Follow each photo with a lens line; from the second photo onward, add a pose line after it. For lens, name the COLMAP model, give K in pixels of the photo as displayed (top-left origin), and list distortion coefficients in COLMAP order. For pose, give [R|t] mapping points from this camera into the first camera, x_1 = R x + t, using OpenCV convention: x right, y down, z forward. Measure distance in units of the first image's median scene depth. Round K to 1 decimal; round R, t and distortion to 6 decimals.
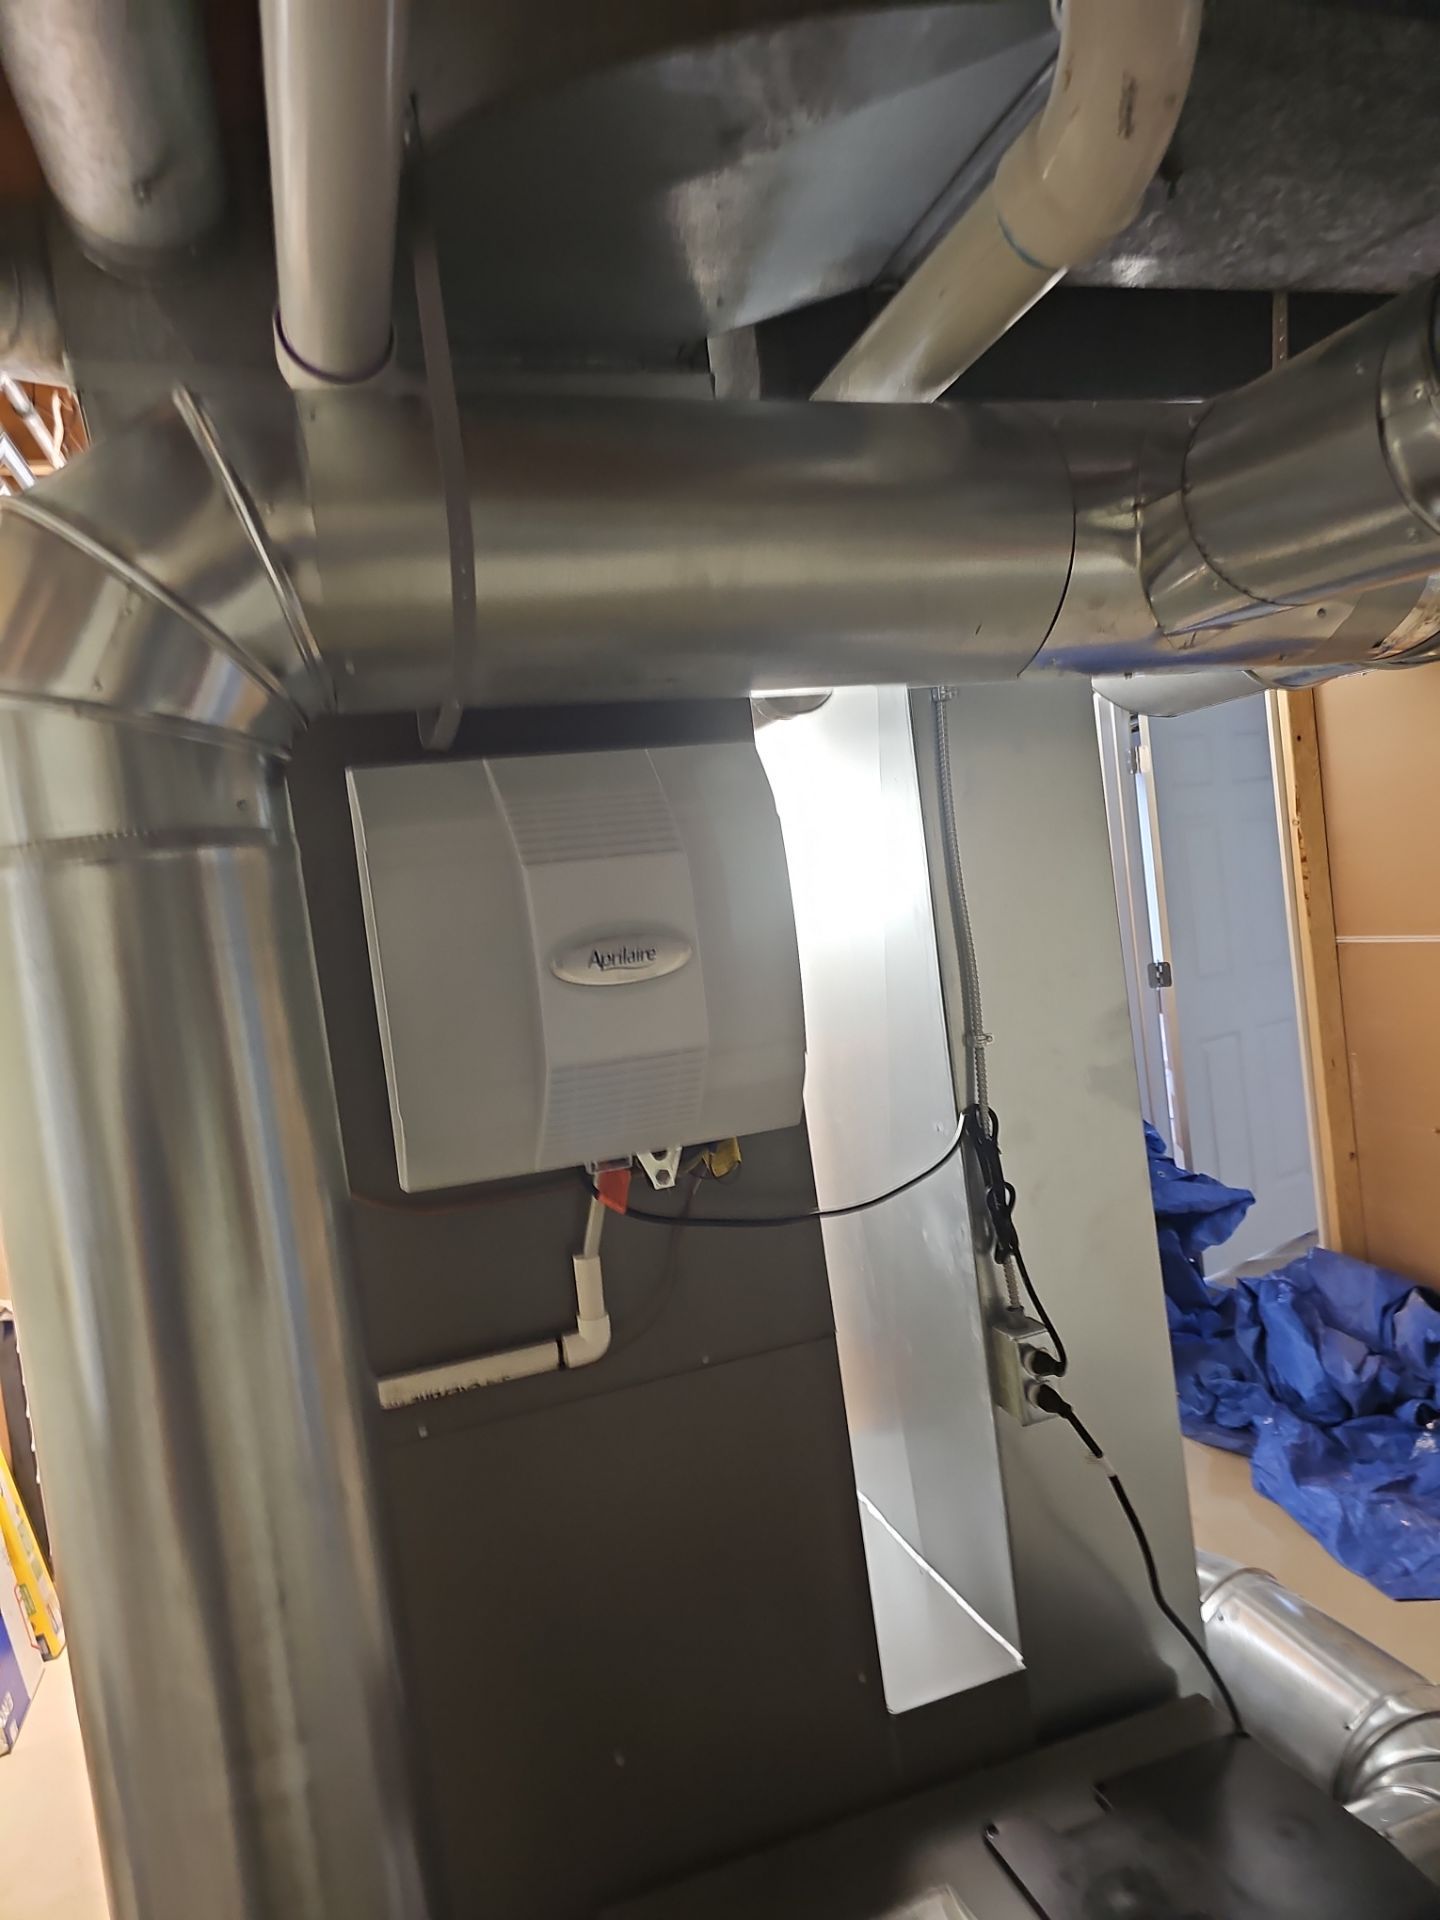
lens RADIAL K [[1282.7, 0, 748.3], [0, 1282.7, 963.3], [0, 0, 1]] dist [0.069326, -0.060076]
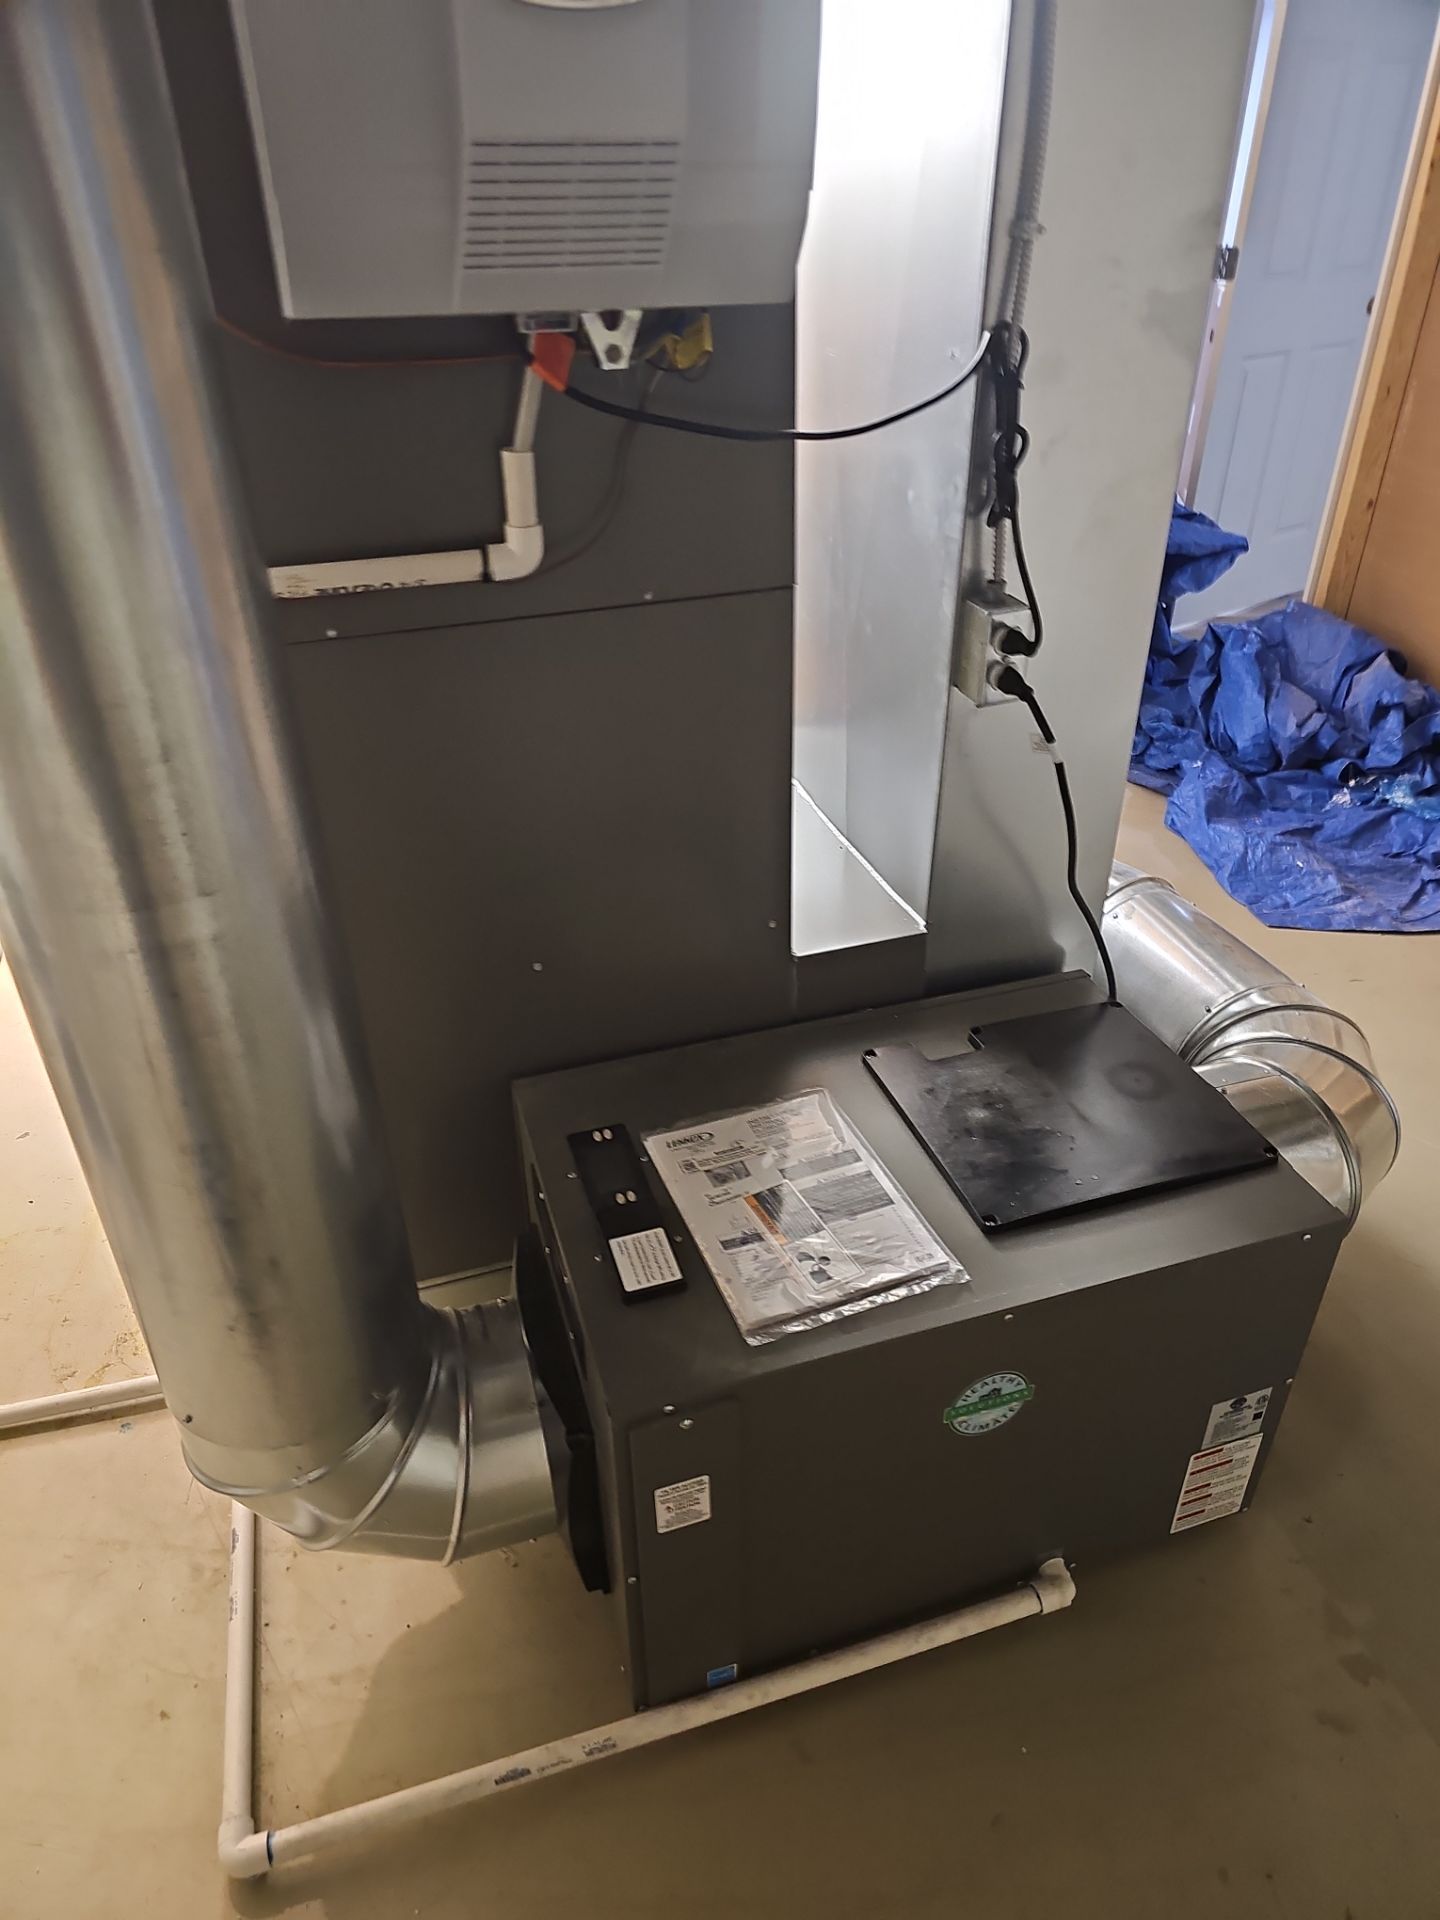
lens RADIAL K [[1282.7, 0, 748.3], [0, 1282.7, 963.3], [0, 0, 1]] dist [0.069326, -0.060076]
pose [[0.992214, 0.103952, 0.068590, 0.001297], [-0.124119, 0.870699, 0.475898, 0.086740], [-0.010251, -0.480706, 0.876822, 0.081499]]
